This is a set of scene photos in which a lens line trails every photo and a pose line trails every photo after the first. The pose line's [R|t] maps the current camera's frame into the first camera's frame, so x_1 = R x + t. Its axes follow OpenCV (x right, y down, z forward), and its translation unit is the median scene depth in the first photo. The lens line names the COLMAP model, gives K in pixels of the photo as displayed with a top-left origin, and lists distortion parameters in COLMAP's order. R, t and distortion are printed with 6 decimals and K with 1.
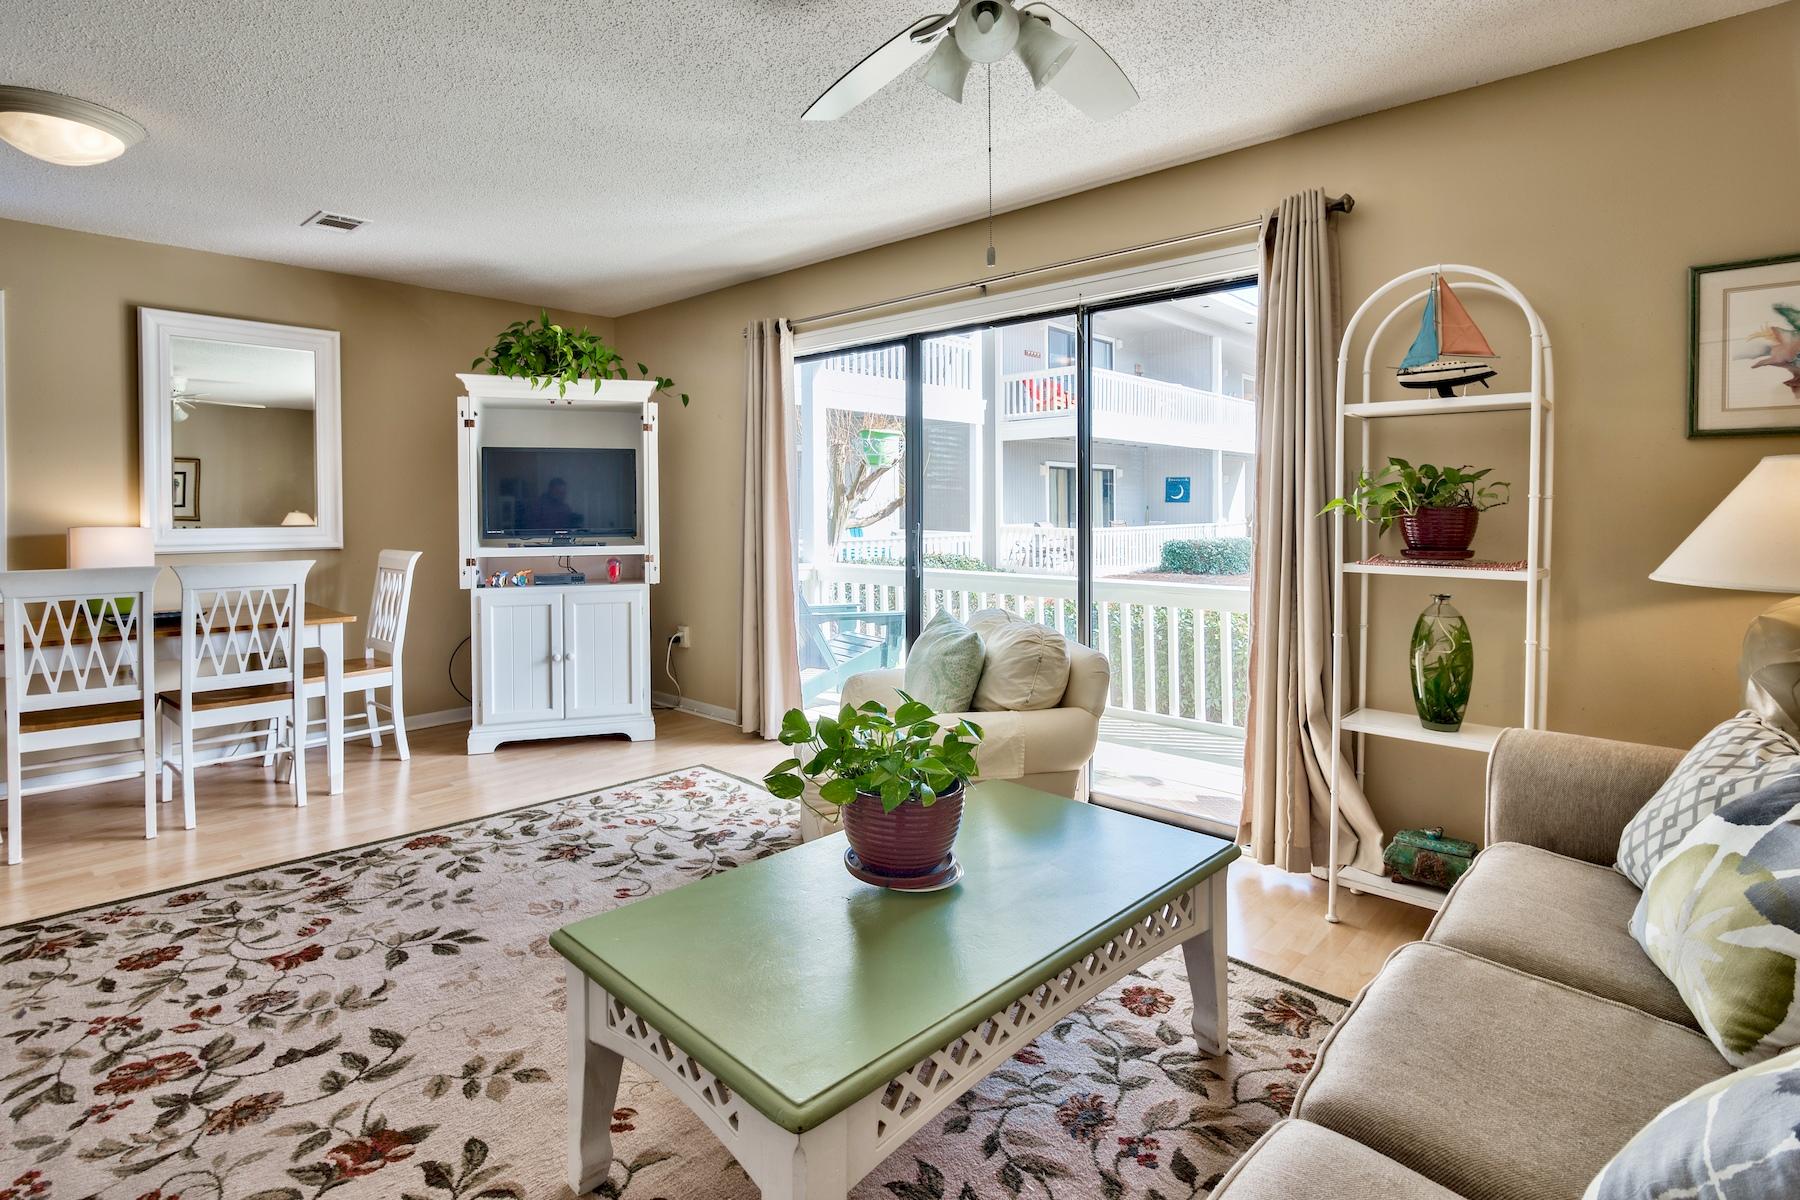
lens RADIAL K [[896.1, 0, 910.4], [0, 896.1, 517.9], [0, 0, 1]] dist [-0.003057, -0.002094]
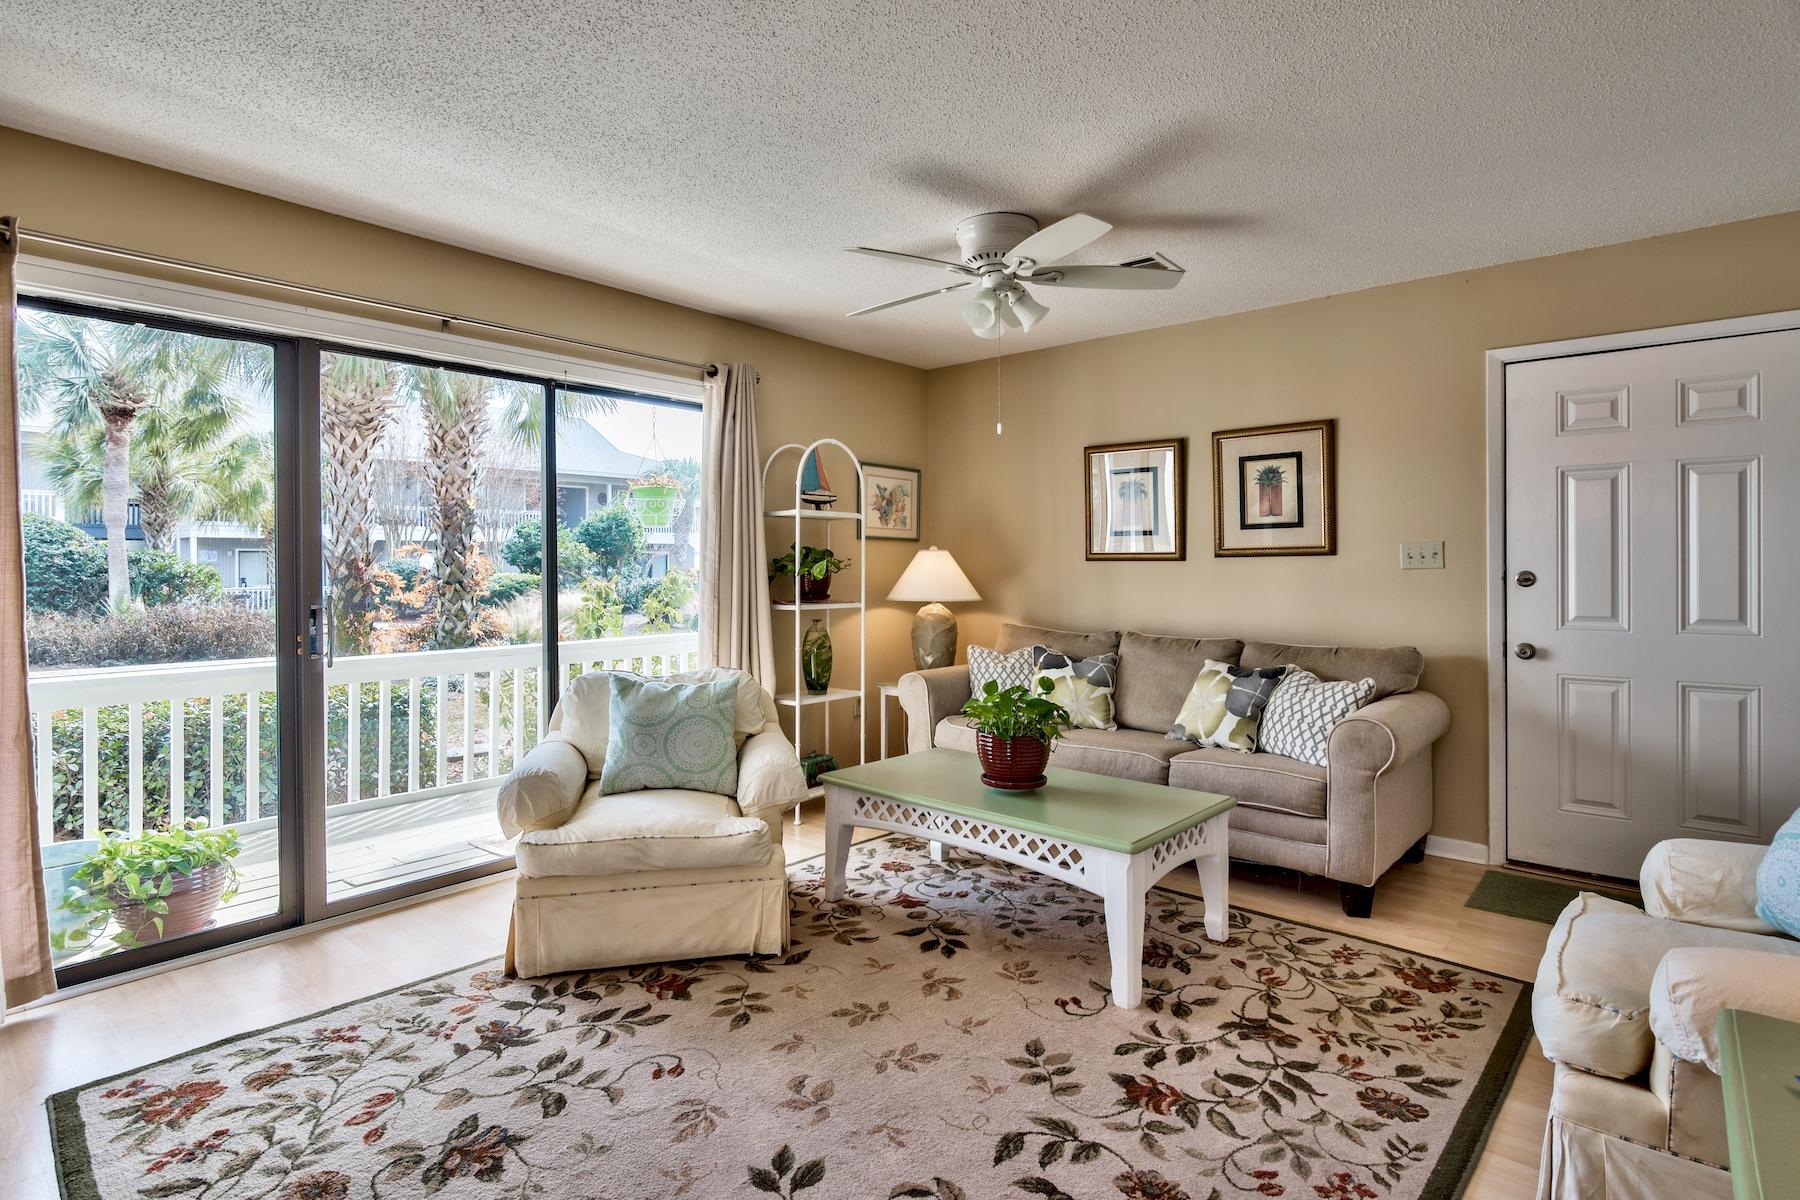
lens RADIAL K [[896.1, 0, 857.7], [0, 896.1, 567.4], [0, 0, 1]] dist [-0.003057, -0.002094]
pose [[0.000805, 0.003597, 0.999993, -1.122526], [0.021666, 0.999759, -0.003613, -0.008234], [-0.999765, 0.021668, 0.000727, 0.850877]]
